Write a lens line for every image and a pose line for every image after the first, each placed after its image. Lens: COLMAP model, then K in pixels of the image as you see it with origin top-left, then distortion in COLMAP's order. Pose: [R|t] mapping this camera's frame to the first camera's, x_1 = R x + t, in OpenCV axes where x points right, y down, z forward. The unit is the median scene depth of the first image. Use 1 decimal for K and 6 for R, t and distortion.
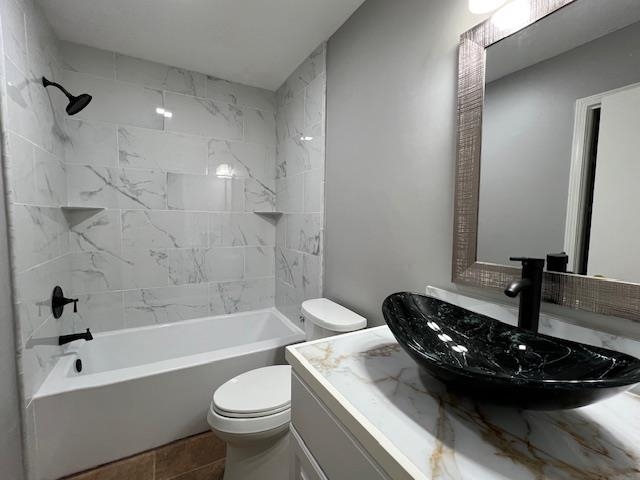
lens RADIAL K [[288.6, 0, 316.7], [0, 288.6, 240.7], [0, 0, 1]] dist [0.000705, 0.000477]
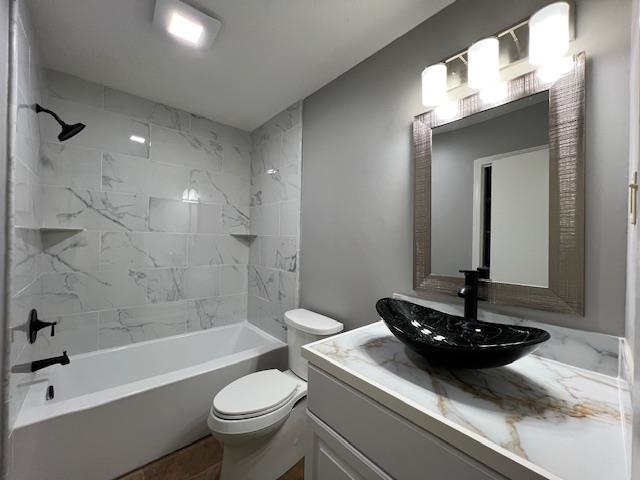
lens RADIAL K [[257.0, 0, 320.0], [0, 257.0, 240.0], [0, 0, 1]] dist [0.001242, 0.000201]
pose [[0.978018, 0.005281, 0.208452, -0.113356], [0.009982, 0.997347, -0.072101, -0.003921], [-0.208280, 0.072597, 0.975371, -0.057023]]
